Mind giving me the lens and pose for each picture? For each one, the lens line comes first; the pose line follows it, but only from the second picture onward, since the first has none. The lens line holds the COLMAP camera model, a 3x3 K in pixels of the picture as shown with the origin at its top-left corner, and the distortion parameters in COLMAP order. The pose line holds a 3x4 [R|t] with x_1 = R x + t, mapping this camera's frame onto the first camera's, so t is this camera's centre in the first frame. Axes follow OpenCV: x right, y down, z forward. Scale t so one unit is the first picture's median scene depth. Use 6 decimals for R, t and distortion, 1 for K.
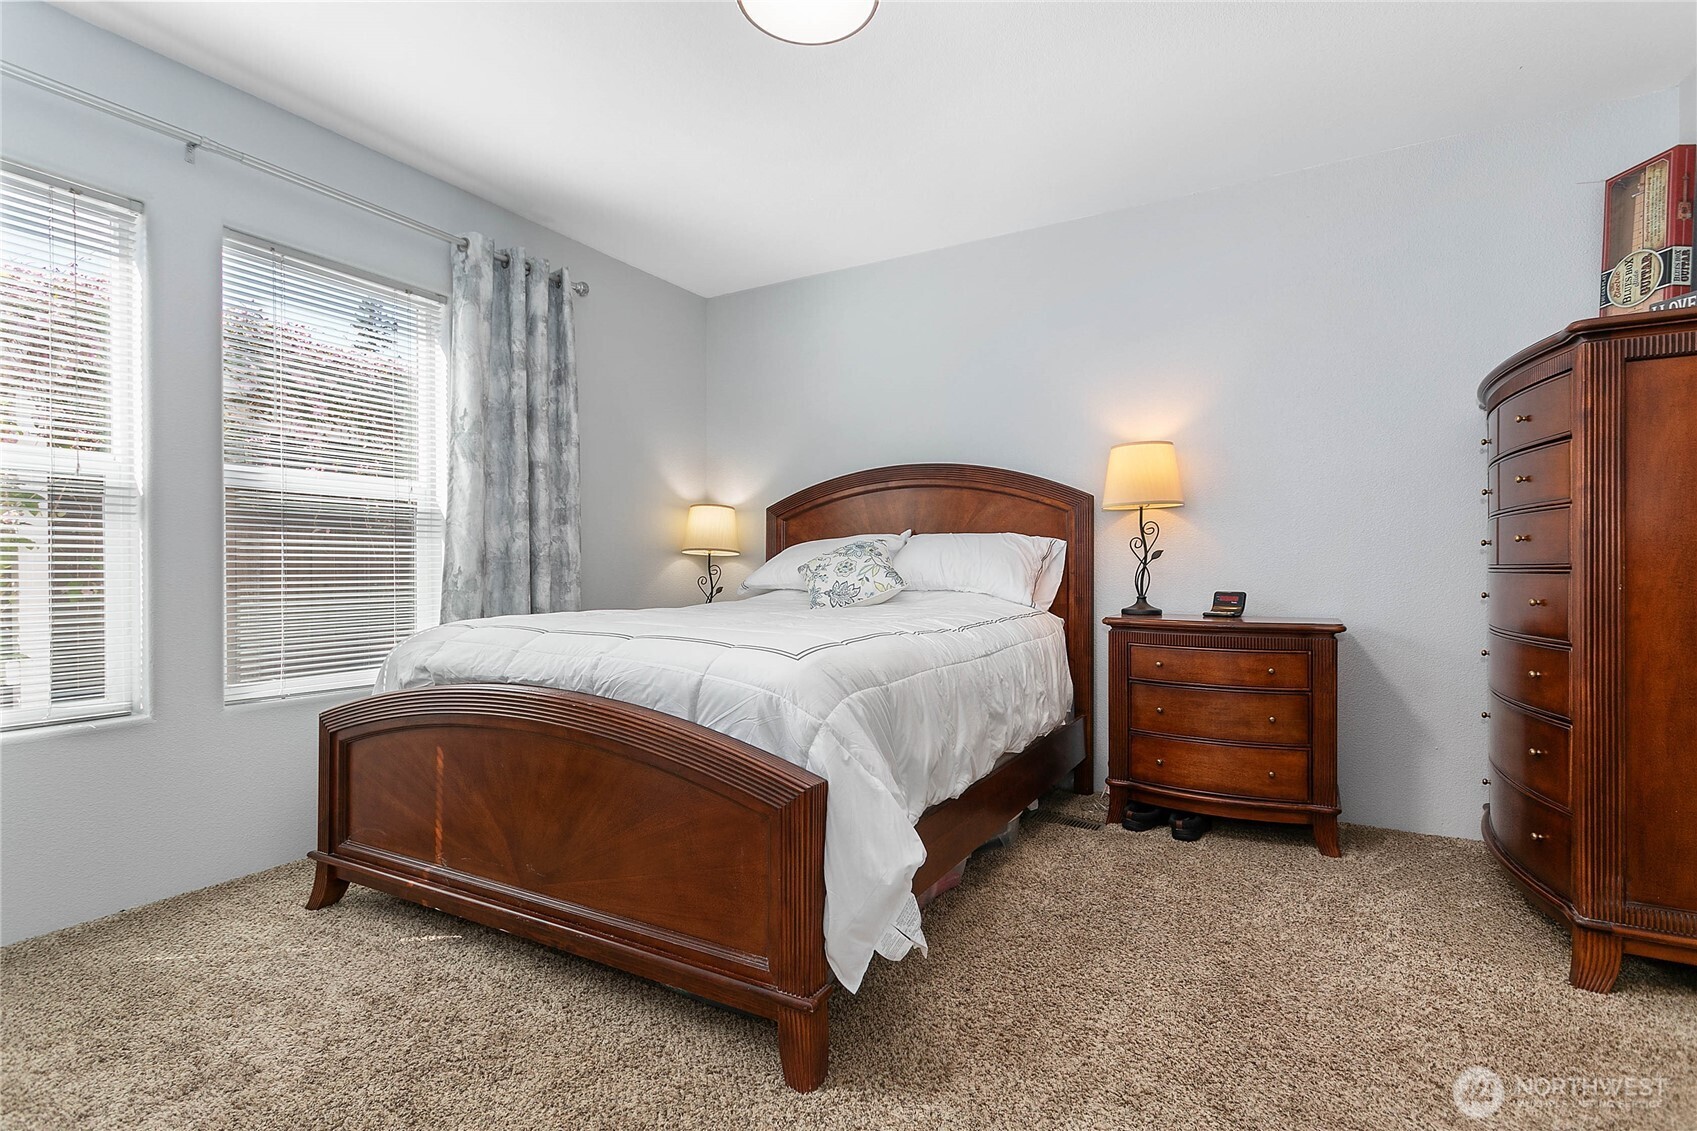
lens RADIAL K [[798.5, 0, 849.4], [0, 798.5, 568.9], [0, 0, 1]] dist [0.005163, 0.000711]
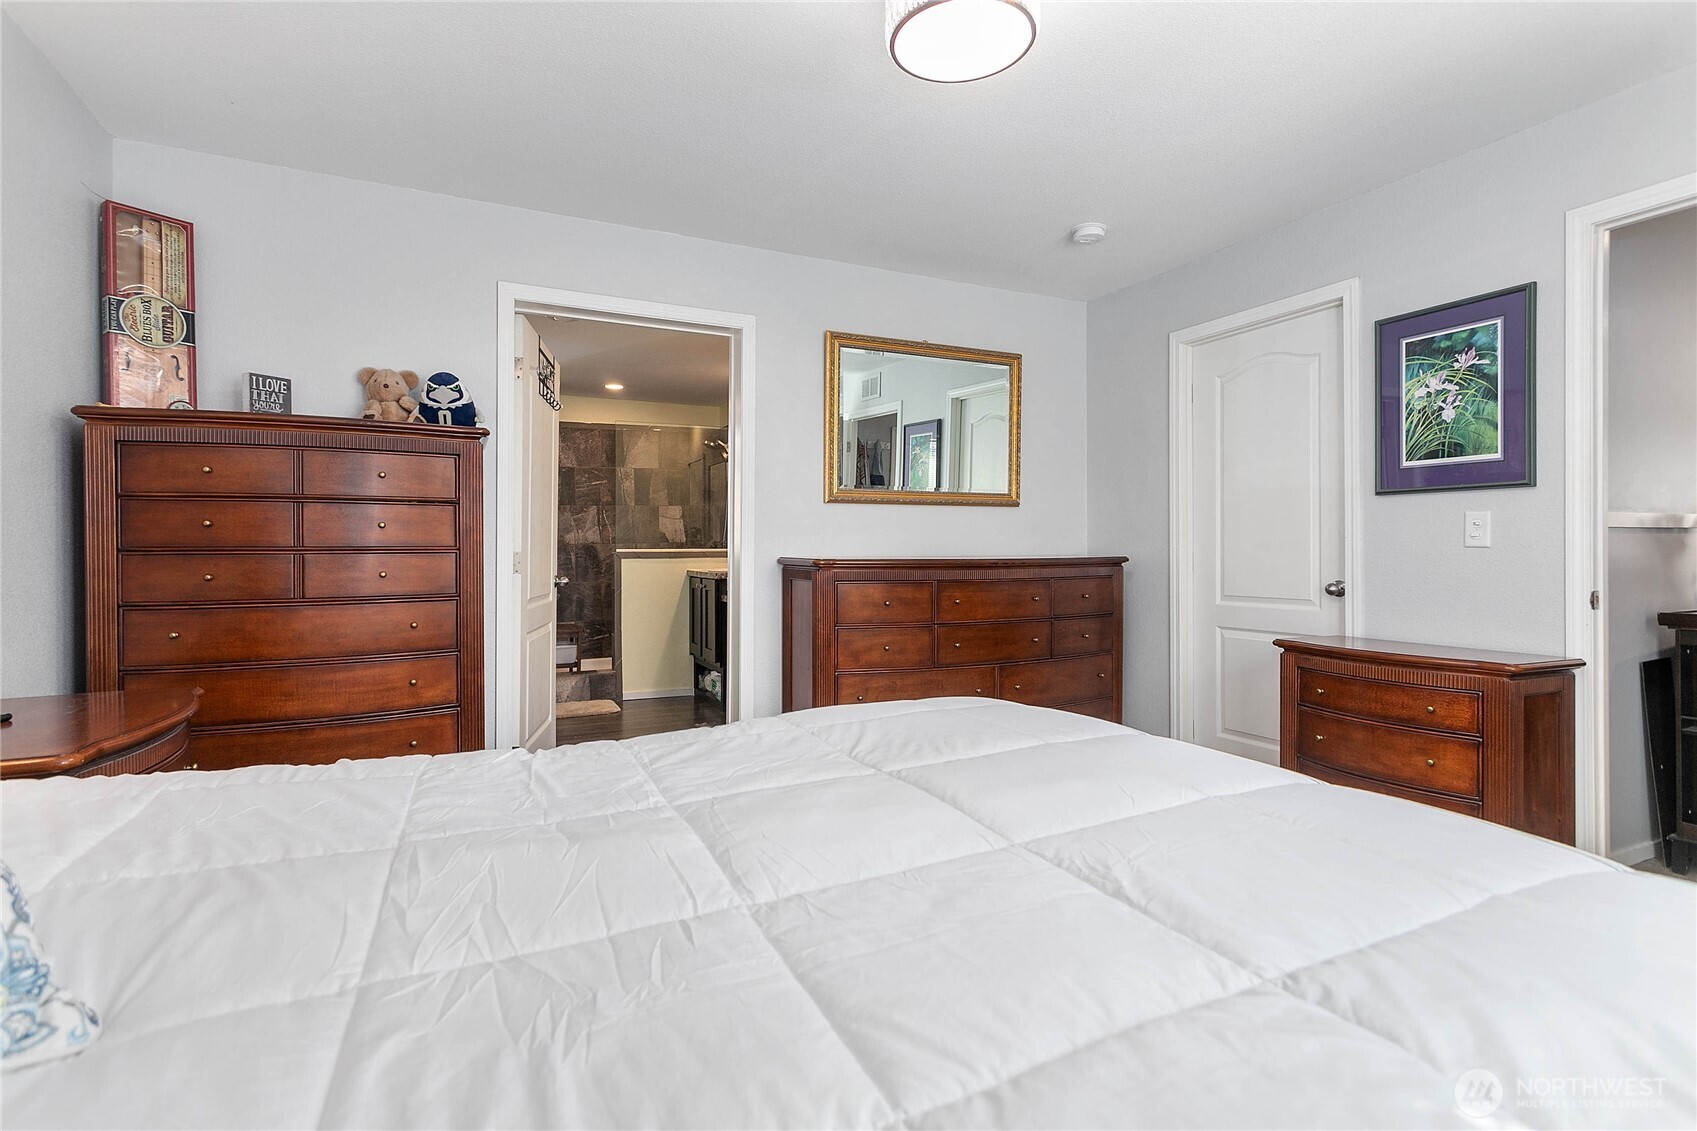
lens RADIAL K [[798.5, 0, 852.9], [0, 798.5, 551.3], [0, 0, 1]] dist [0.005163, 0.000711]
pose [[-0.820455, -0.000473, 0.571711, -0.290708], [0.006535, 0.999927, 0.010206, -0.055442], [-0.571674, 0.012110, -0.820392, 1.083241]]
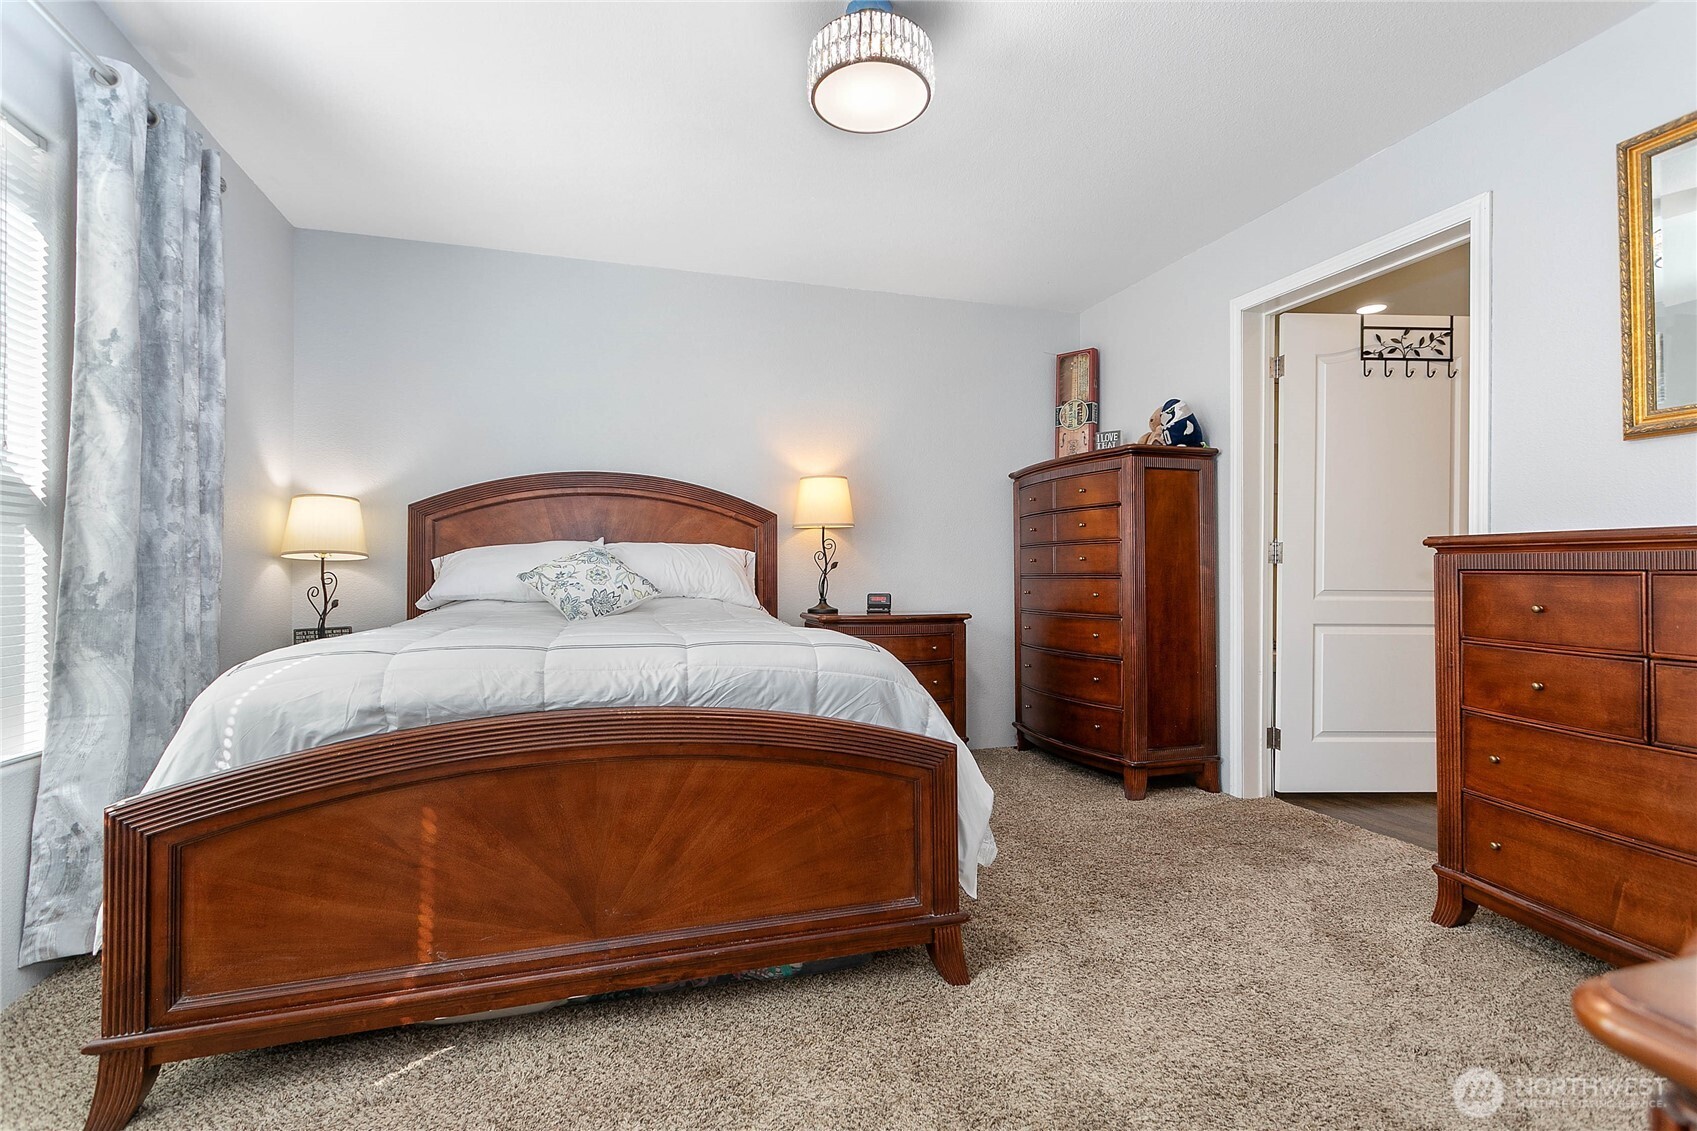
lens RADIAL K [[798.5, 0, 841.0], [0, 798.5, 566.8], [0, 0, 1]] dist [0.005163, 0.000711]
pose [[0.688646, 0.009490, 0.725036, -0.541729], [0.001431, 0.999895, -0.014447, 0.002733], [-0.725096, 0.010986, 0.688560, 0.124453]]
